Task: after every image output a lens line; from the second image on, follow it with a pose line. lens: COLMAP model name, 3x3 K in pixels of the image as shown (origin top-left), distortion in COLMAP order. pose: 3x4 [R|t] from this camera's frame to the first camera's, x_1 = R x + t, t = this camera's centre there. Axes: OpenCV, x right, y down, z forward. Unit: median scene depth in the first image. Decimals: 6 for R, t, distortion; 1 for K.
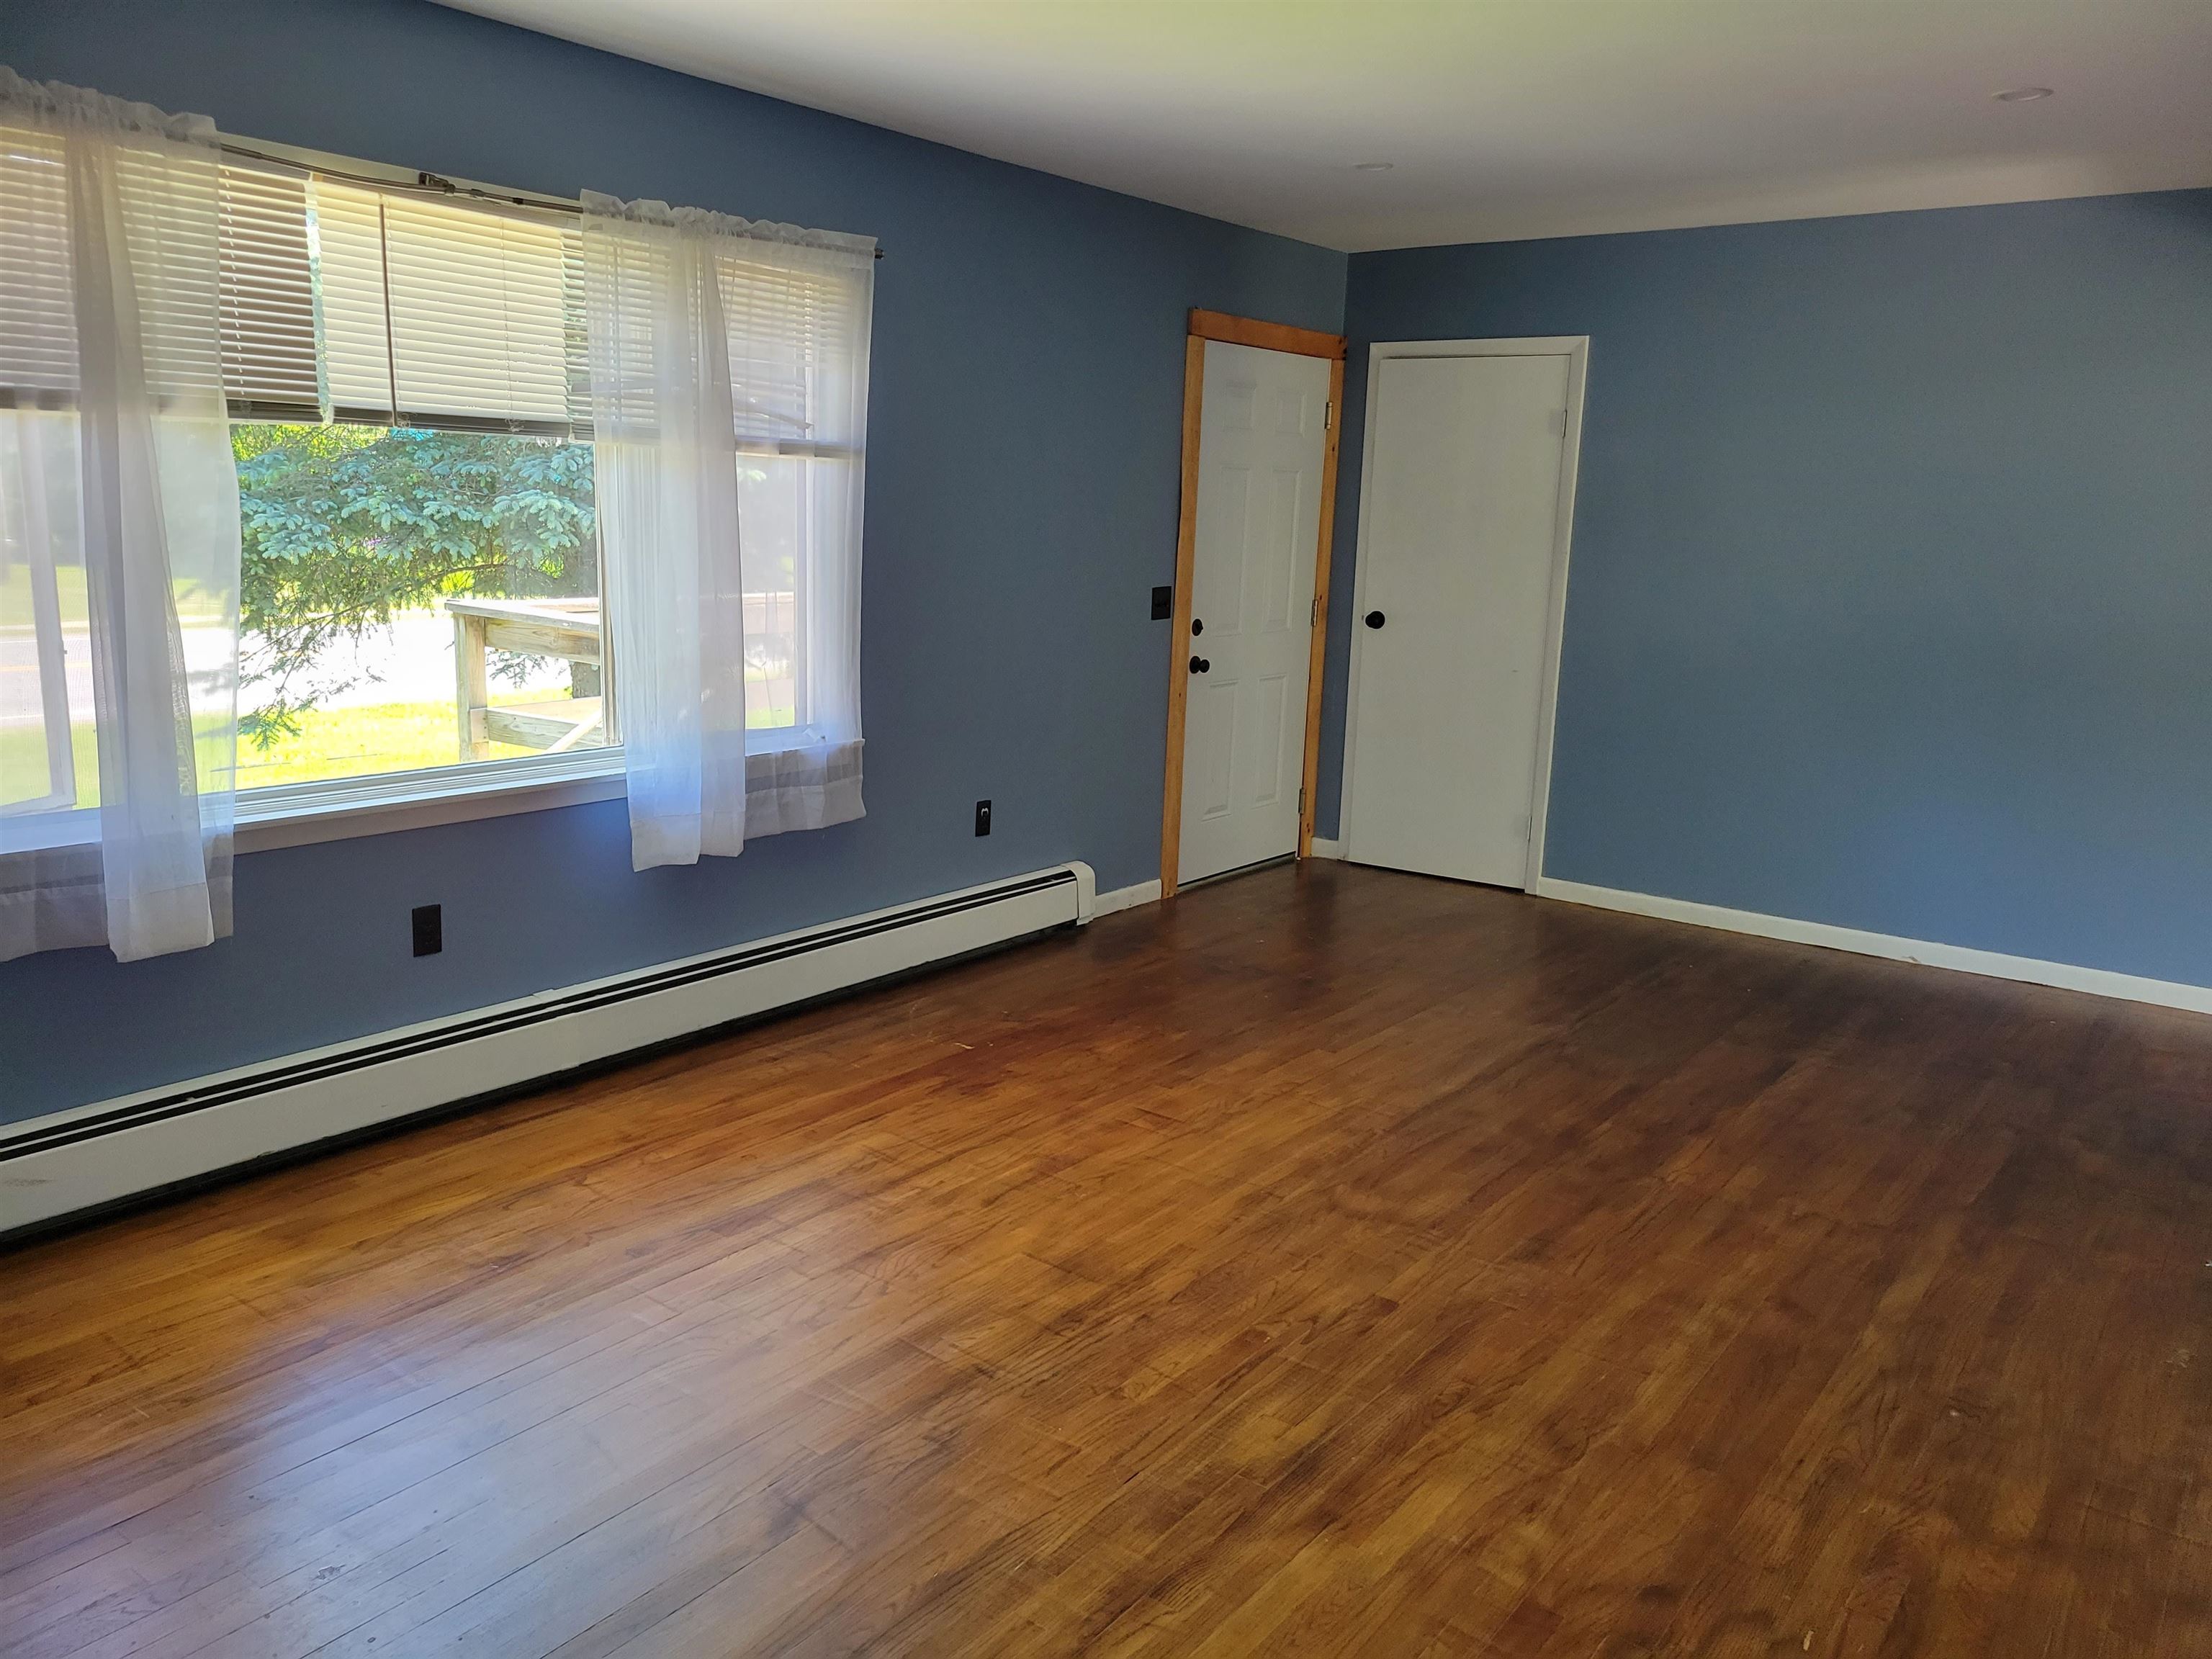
lens RADIAL K [[1640.8, 0, 1106.0], [0, 1640.8, 829.5], [0, 0, 1]] dist [0.021929, -0.000426]
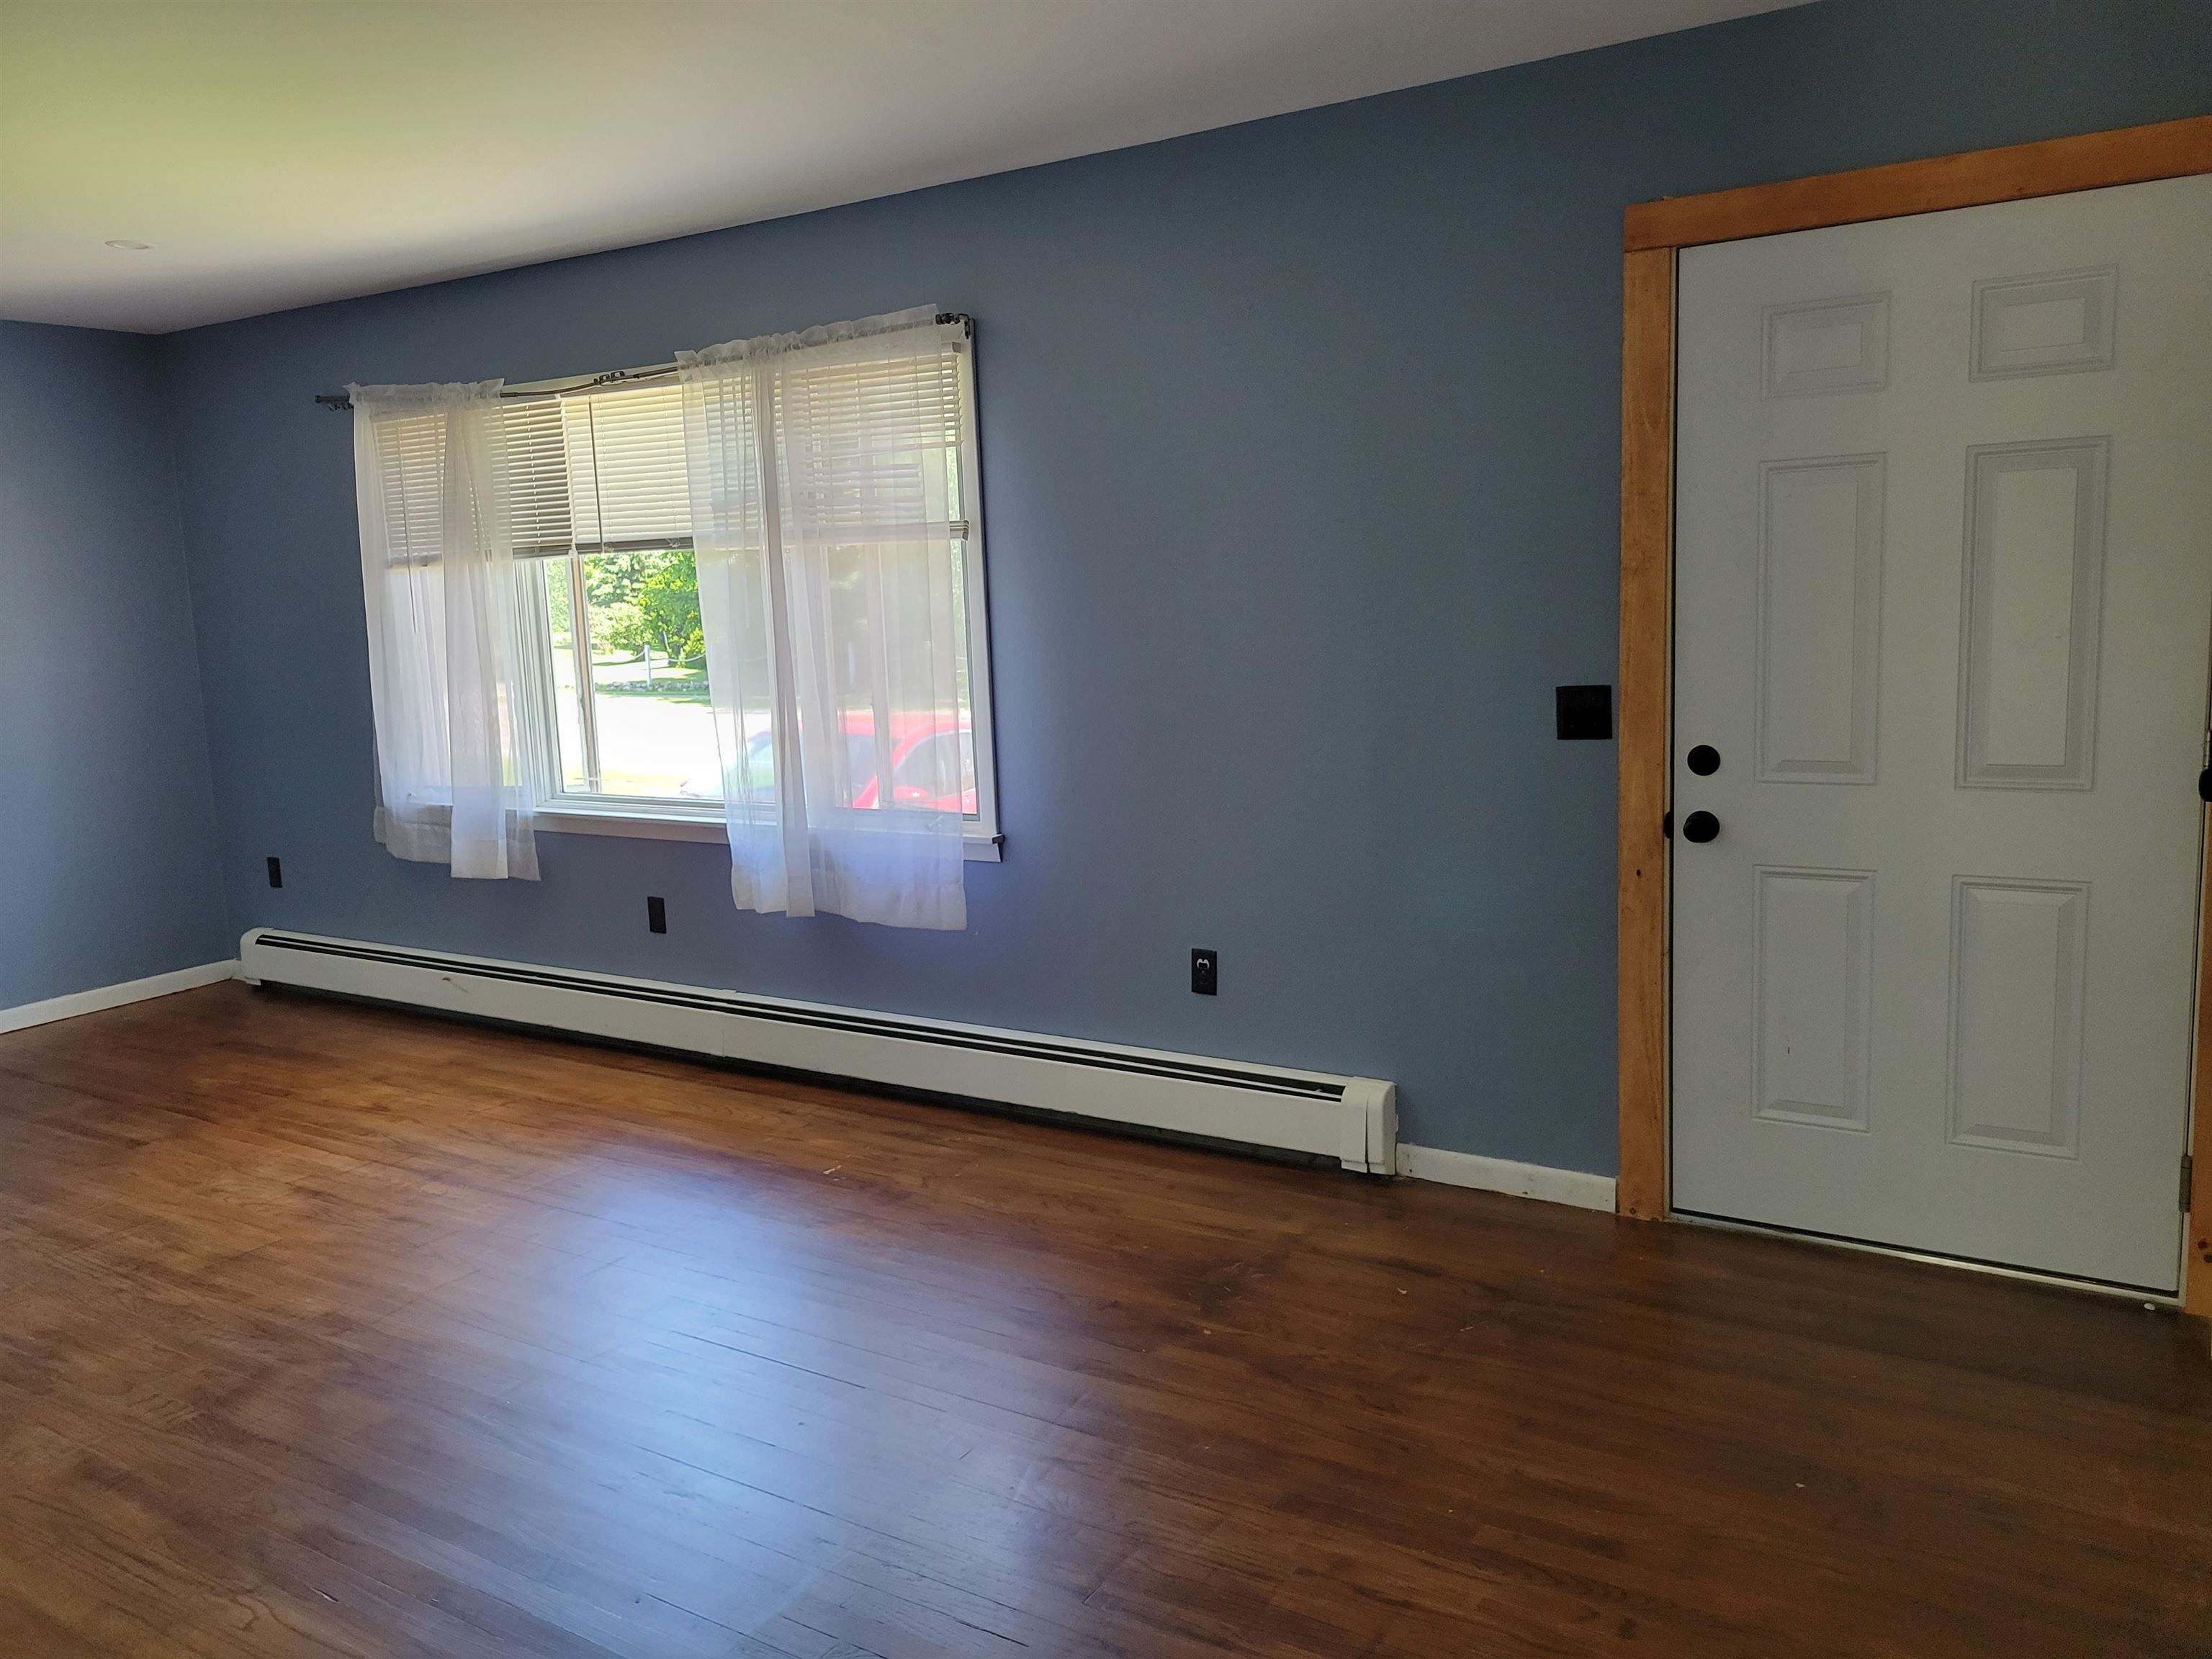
lens RADIAL K [[1685.5, 0, 1070.1], [0, 1685.5, 817.2], [0, 0, 1]] dist [0.017281, -0.001768]
pose [[0.074780, 0.112186, -0.990870, 1.024808], [-0.150965, 0.983473, 0.099955, -0.217190], [0.985707, 0.142112, 0.090480, 1.244218]]
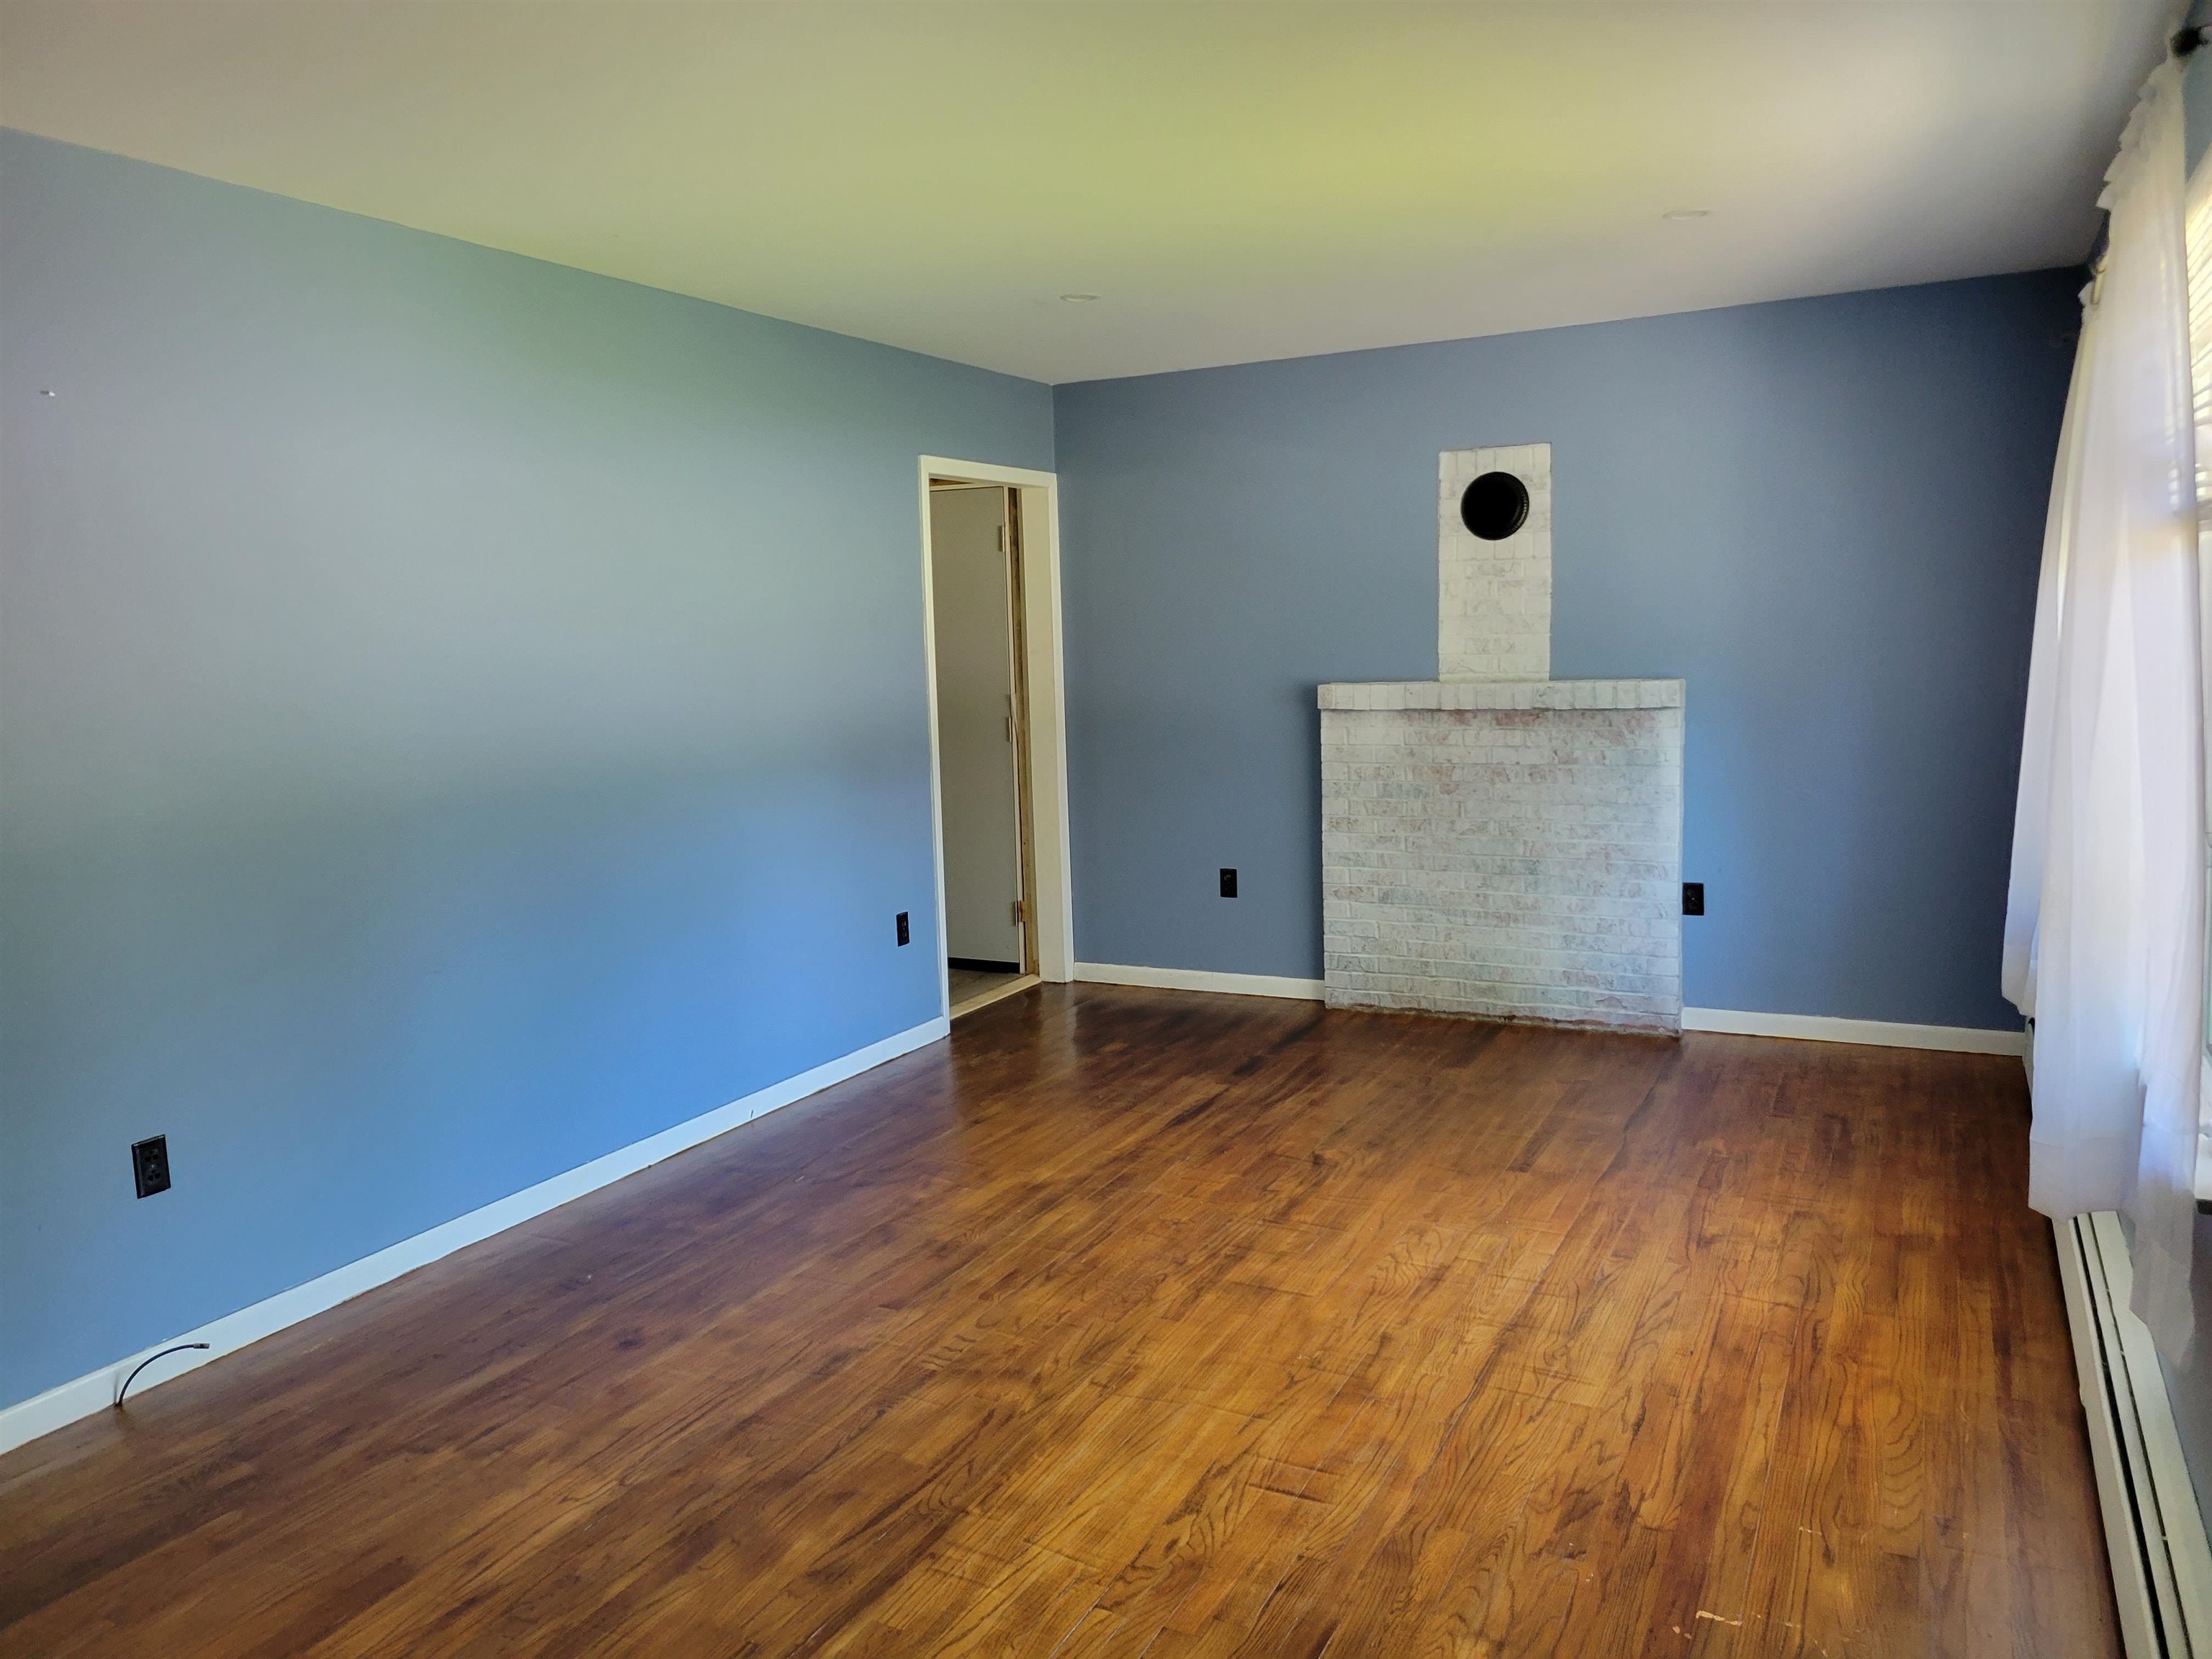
lens RADIAL K [[1685.5, 0, 1070.1], [0, 1685.5, 817.2], [0, 0, 1]] dist [0.017281, -0.001768]
pose [[-0.986075, 0.016484, -0.165485, 0.259962], [-0.034627, 0.952914, 0.301256, -0.343763], [0.162659, 0.302792, -0.939074, 1.724880]]
